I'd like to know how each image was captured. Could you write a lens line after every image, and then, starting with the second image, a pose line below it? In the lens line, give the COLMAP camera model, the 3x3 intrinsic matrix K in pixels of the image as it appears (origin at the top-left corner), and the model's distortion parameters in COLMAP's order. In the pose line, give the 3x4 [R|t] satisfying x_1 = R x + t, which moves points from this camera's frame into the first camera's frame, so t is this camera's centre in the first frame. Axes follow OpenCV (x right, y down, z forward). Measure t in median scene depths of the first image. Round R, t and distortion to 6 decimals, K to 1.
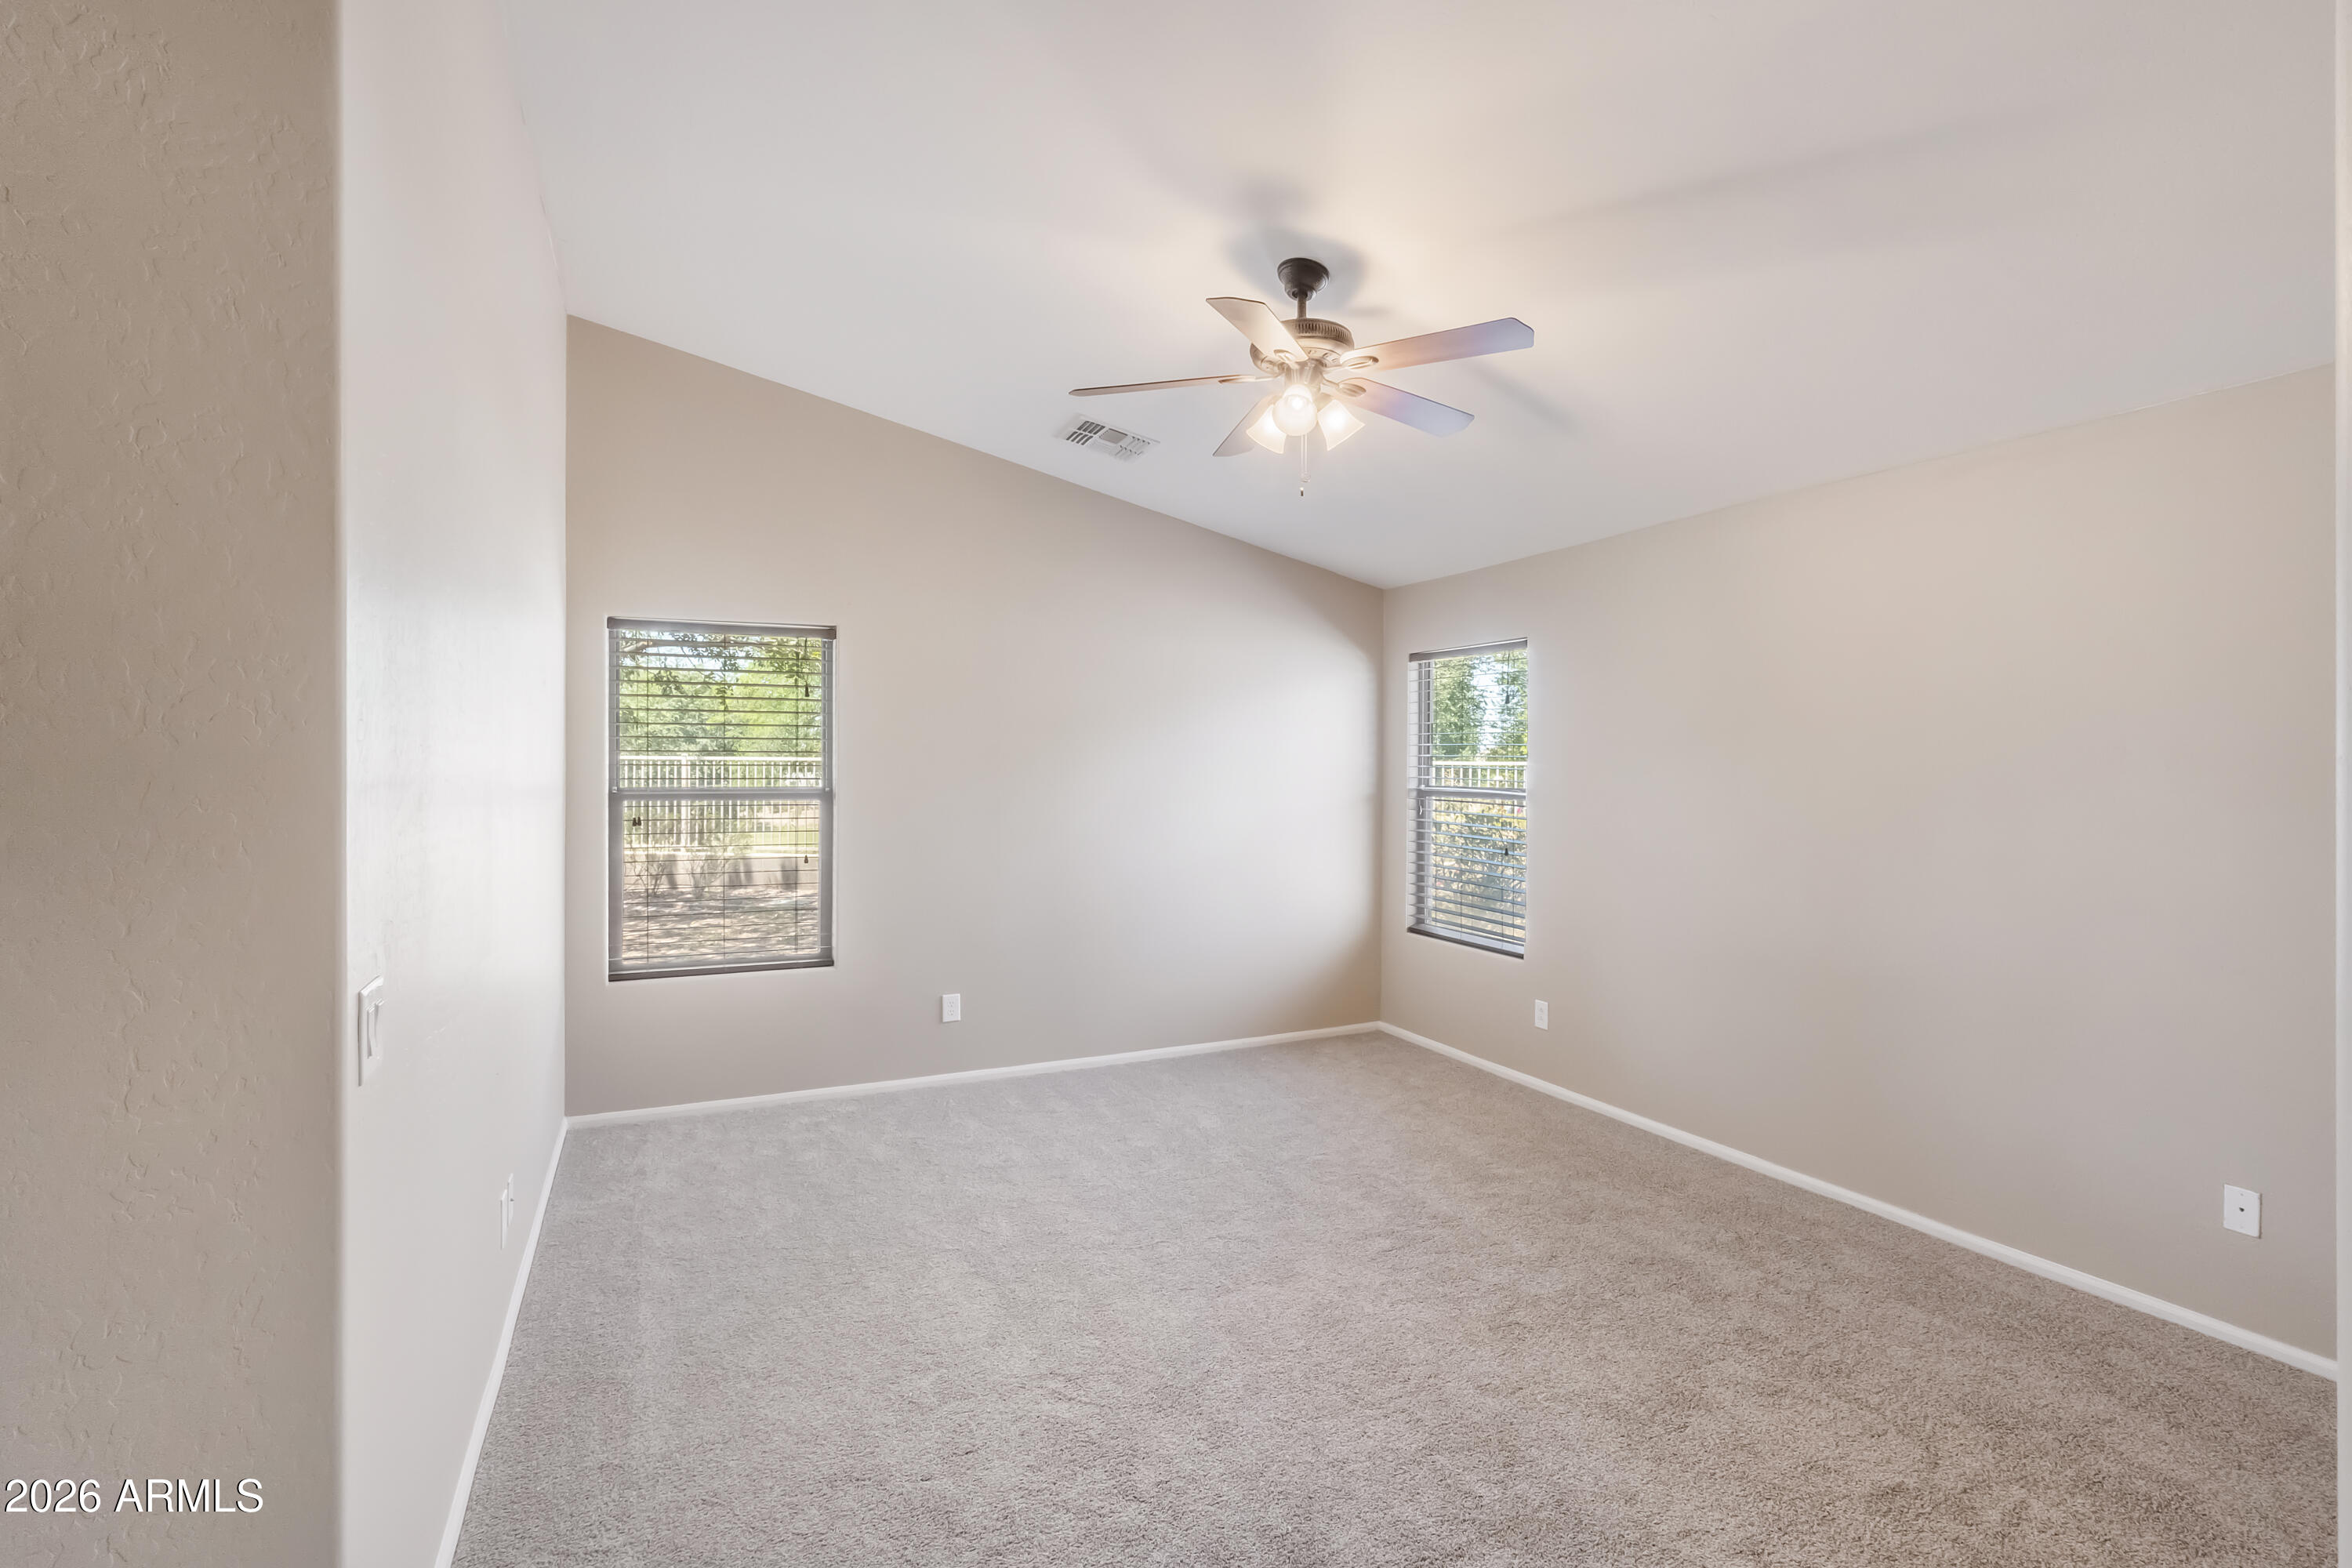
lens RADIAL K [[1085.5, 0, 1183.6], [0, 1085.5, 779.9], [0, 0, 1]] dist [-0.016090, 0.001265]
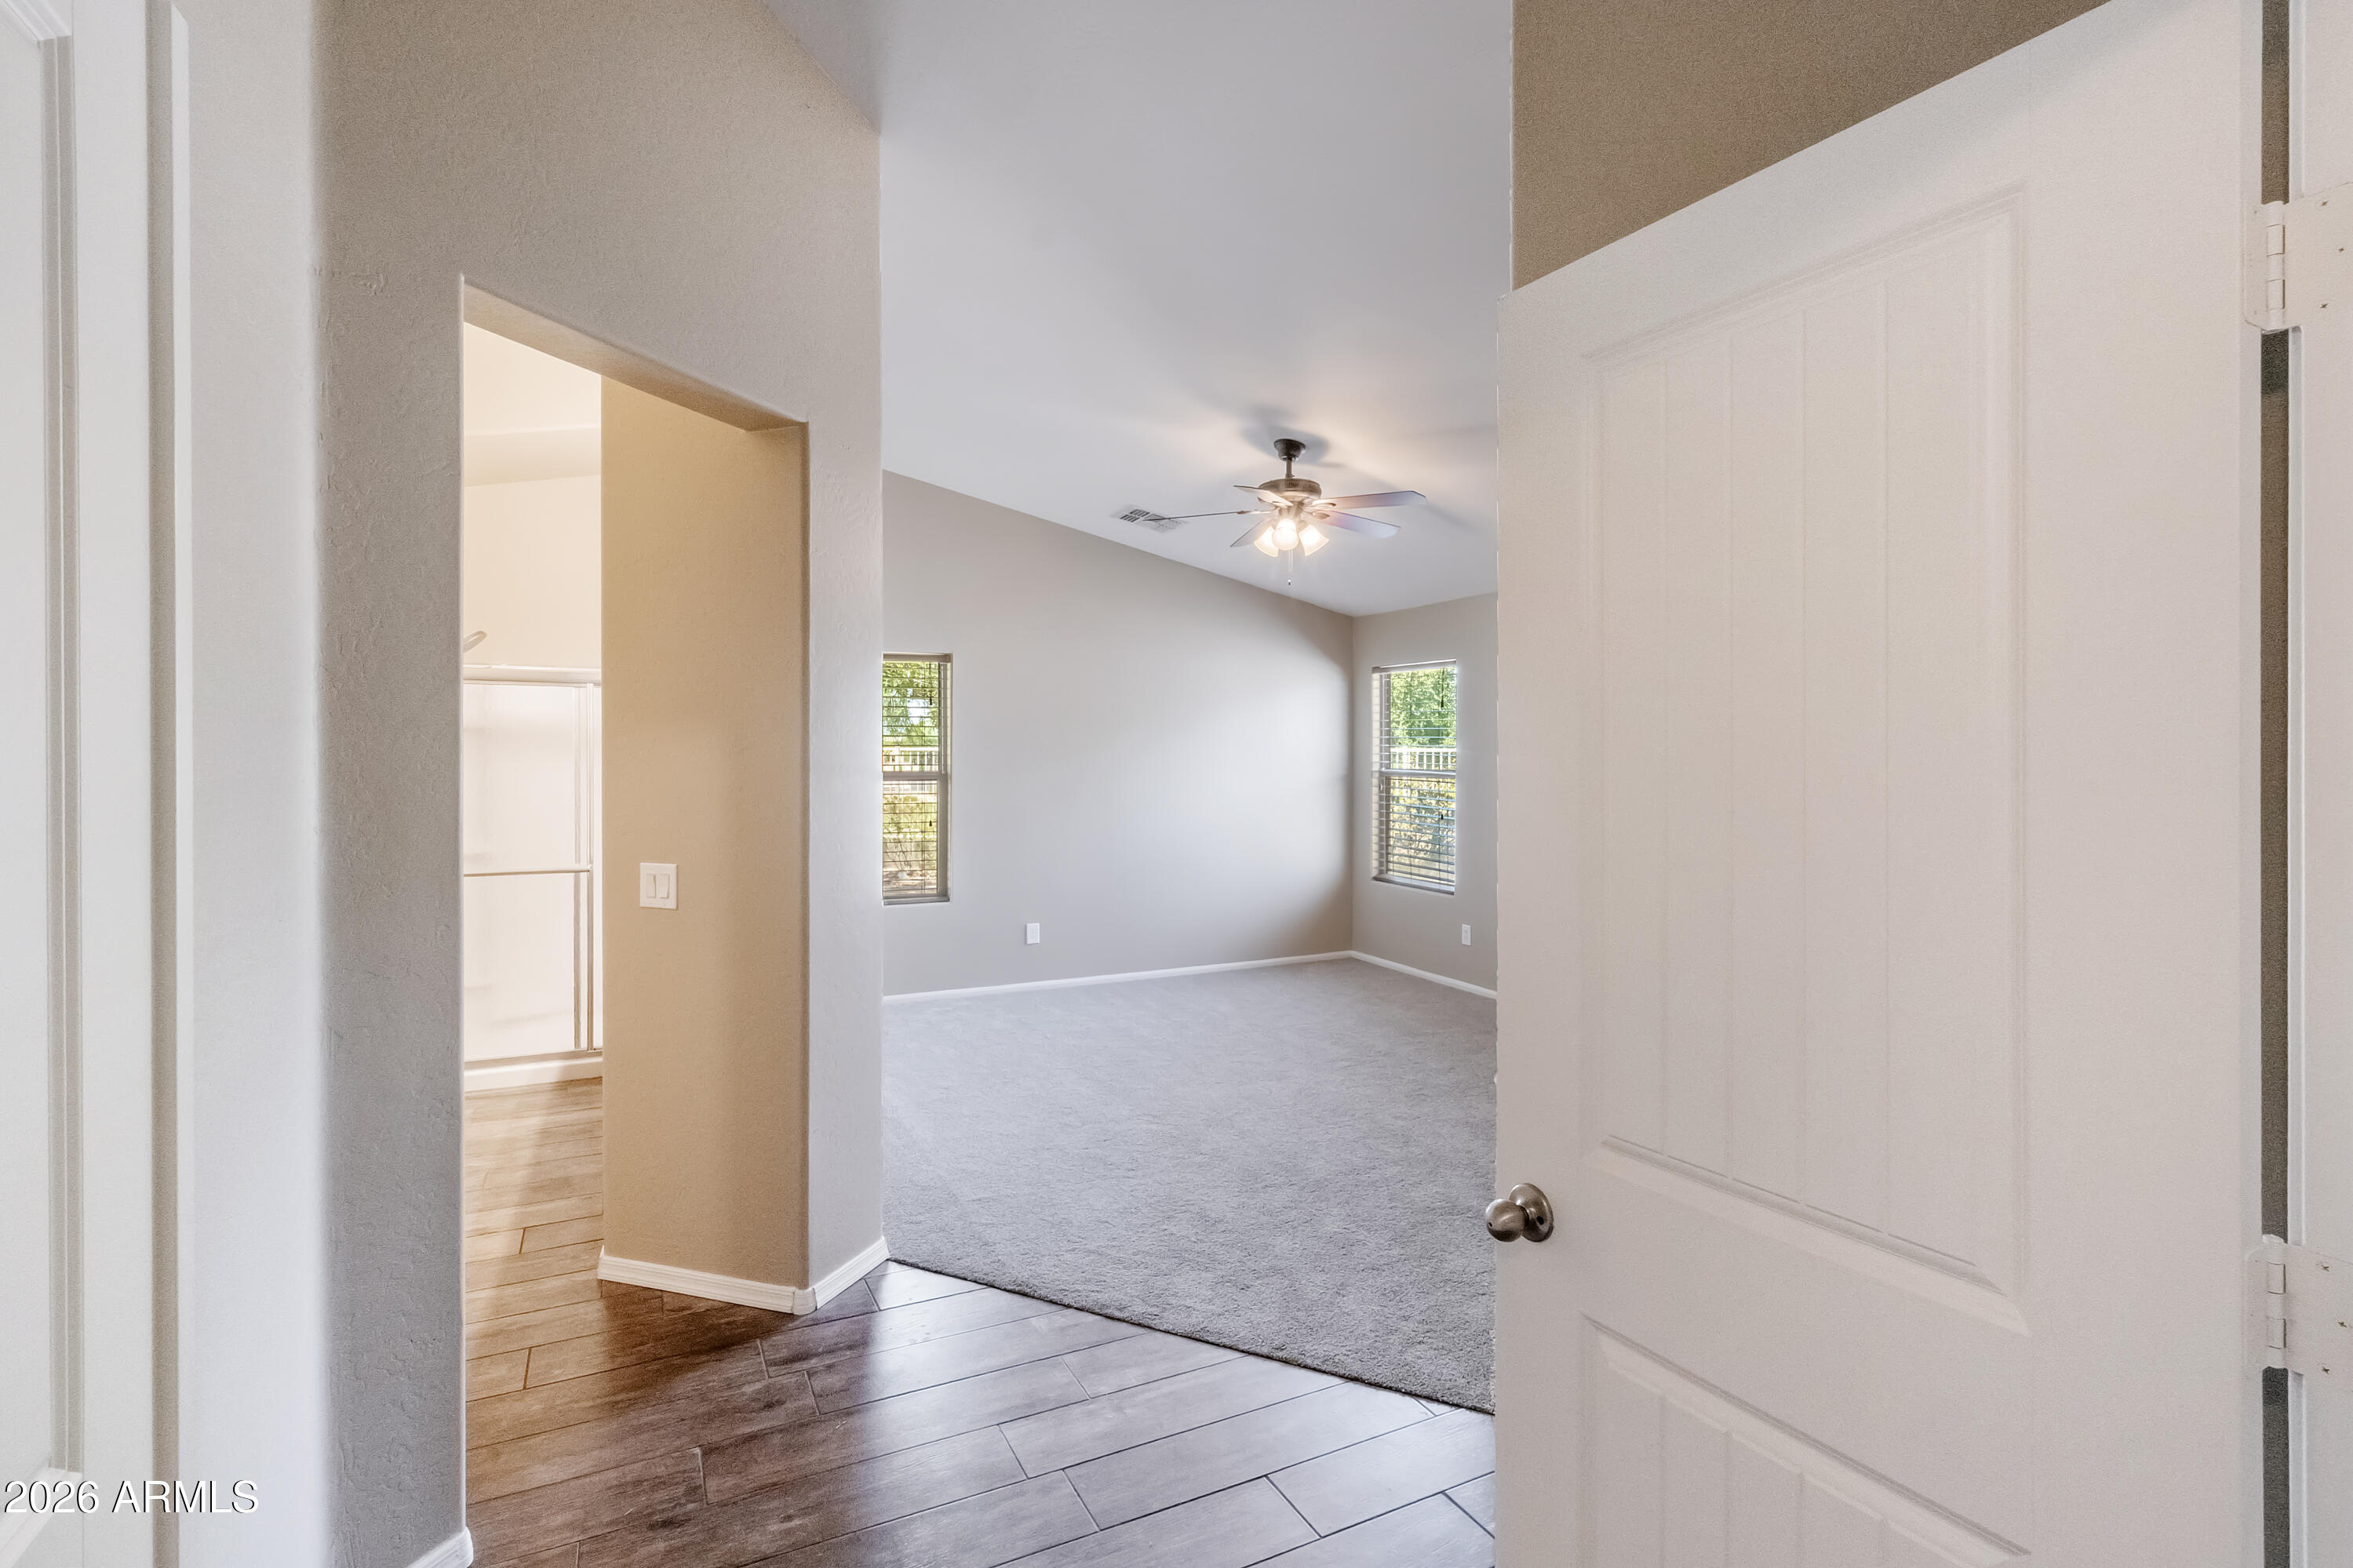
lens RADIAL K [[1085.8, 0, 1183.2], [0, 1085.8, 765.3], [0, 0, 1]] dist [-0.016090, 0.001265]
pose [[0.999960, -0.003886, 0.008020, -0.042259], [0.003895, 0.999992, -0.001220, 0.003110], [-0.008015, 0.001252, 0.999967, -0.410408]]
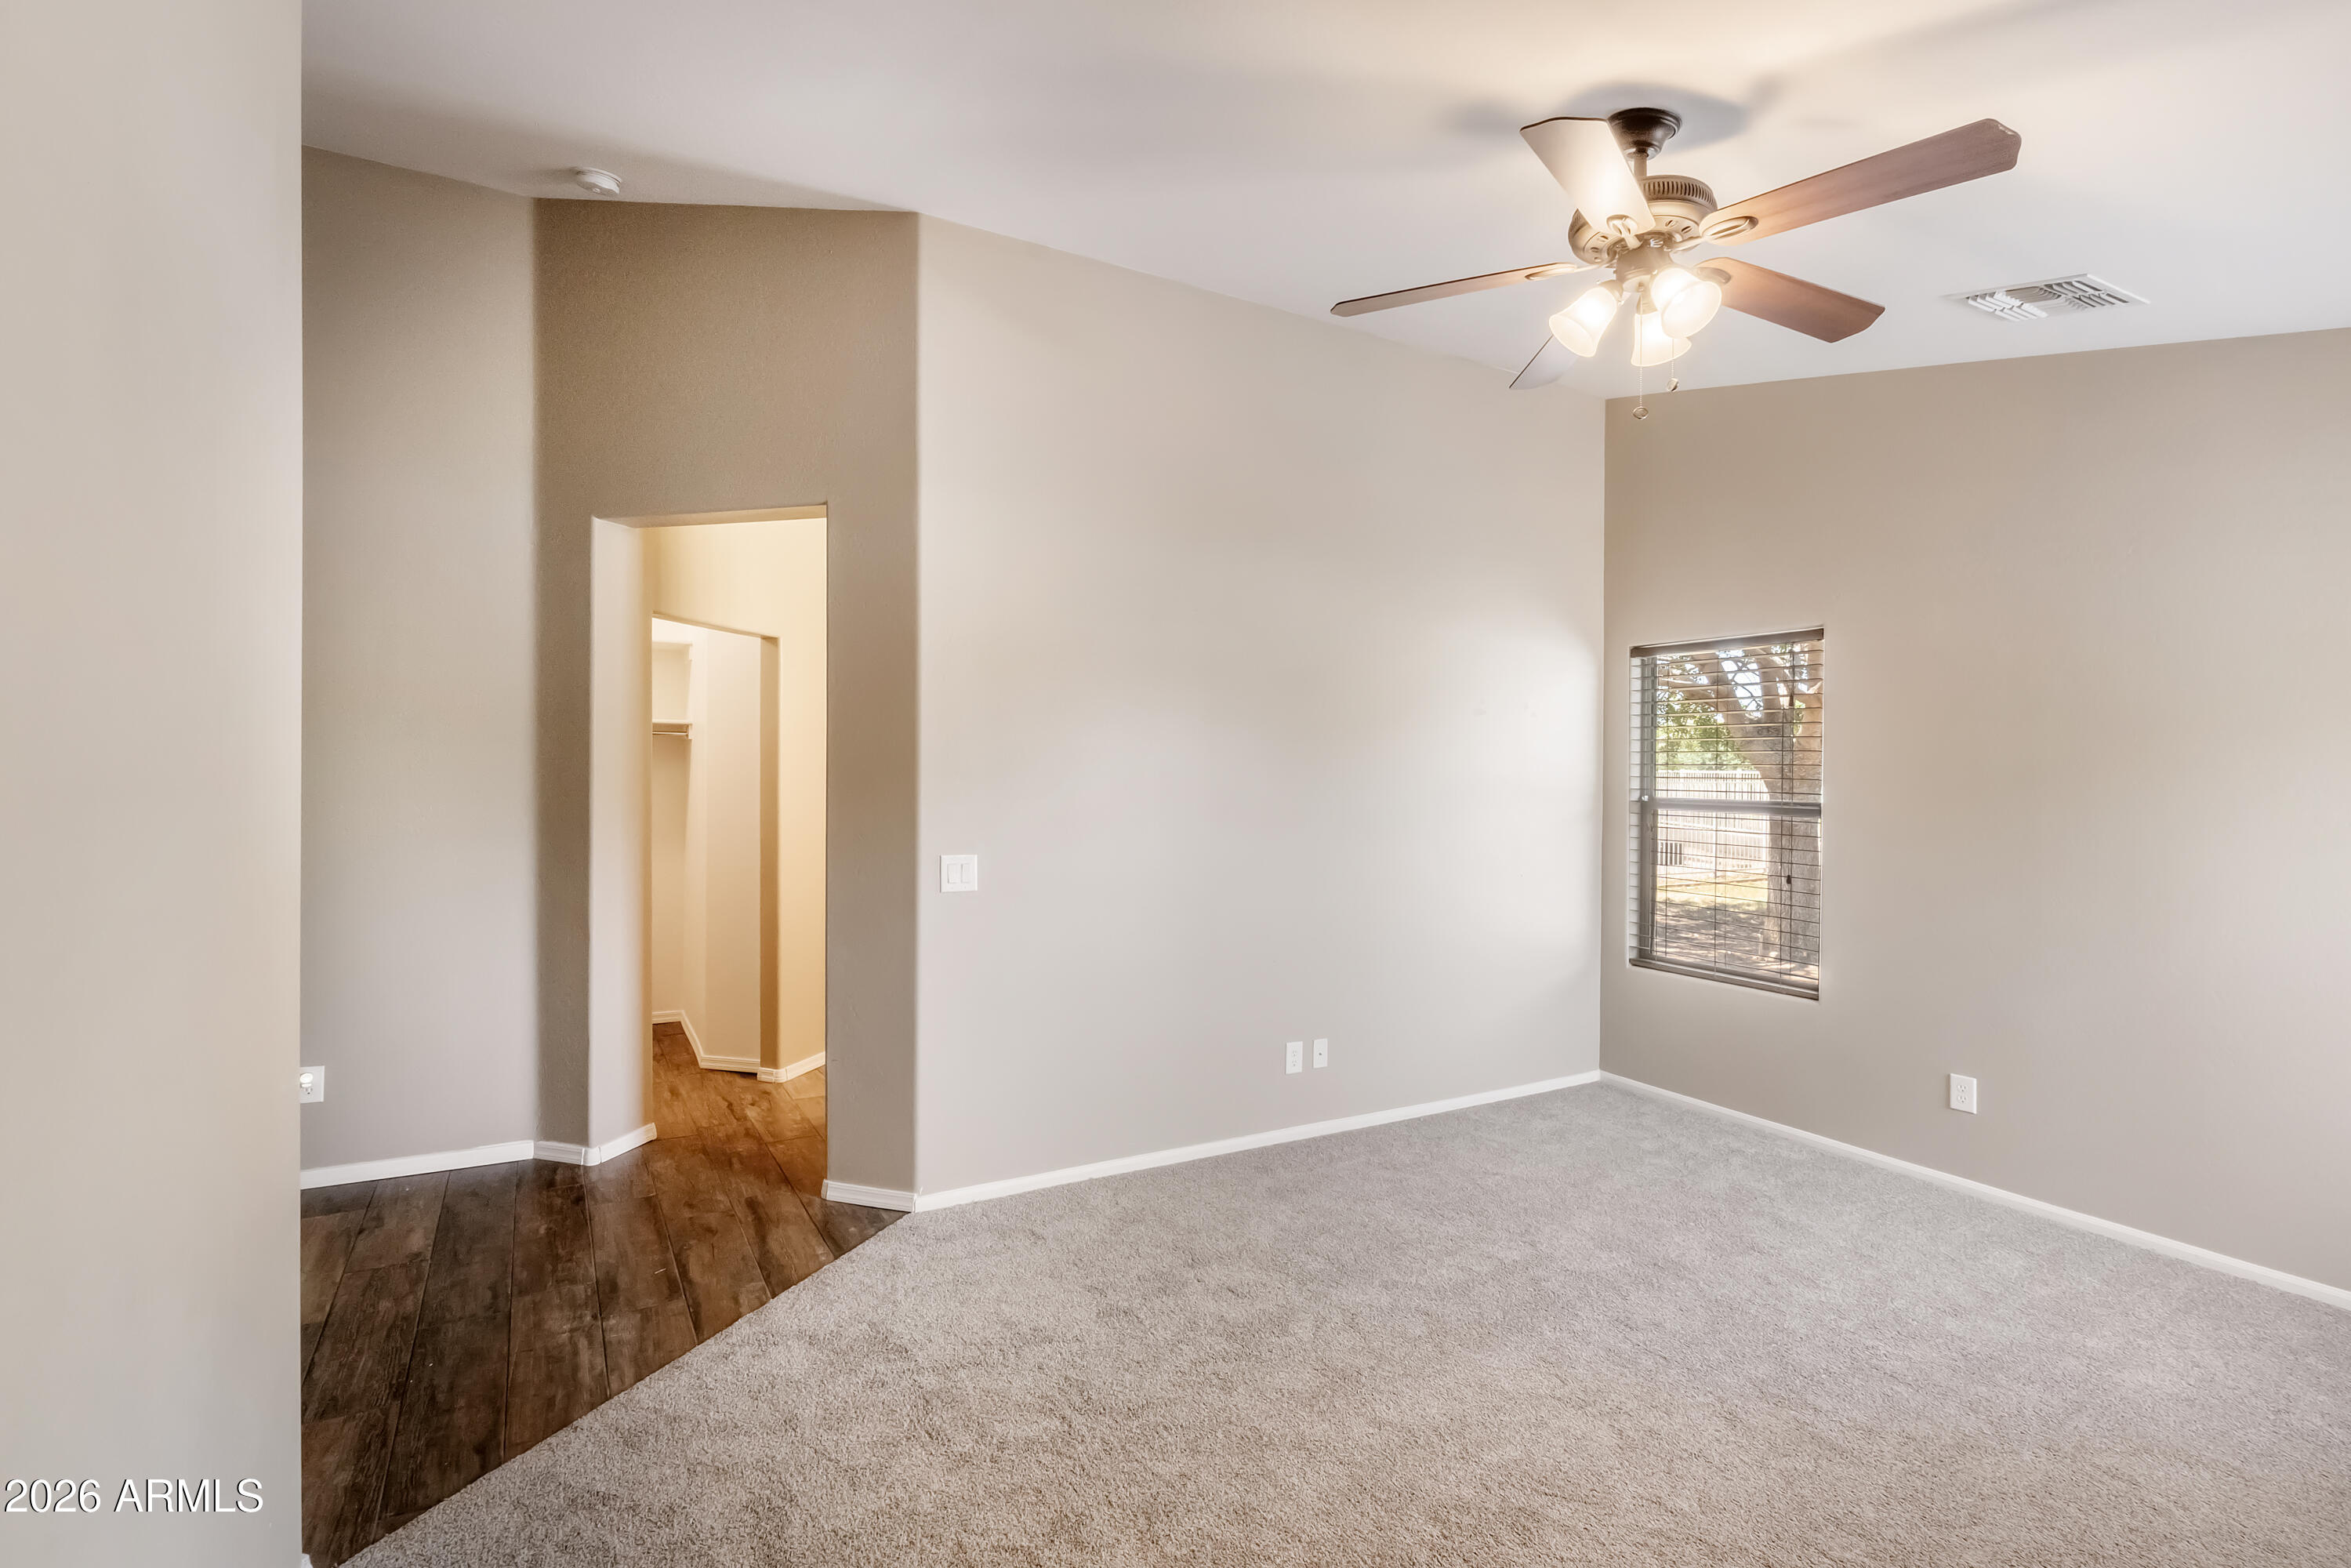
lens RADIAL K [[1085.1, 0, 1188.6], [0, 1085.1, 781.6], [0, 0, 1]] dist [-0.016090, 0.001265]
pose [[0.090773, 0.008781, -0.995833, 0.571314], [-0.031493, 0.999486, 0.005943, 0.000640], [0.995374, 0.030822, 0.091003, 0.425061]]
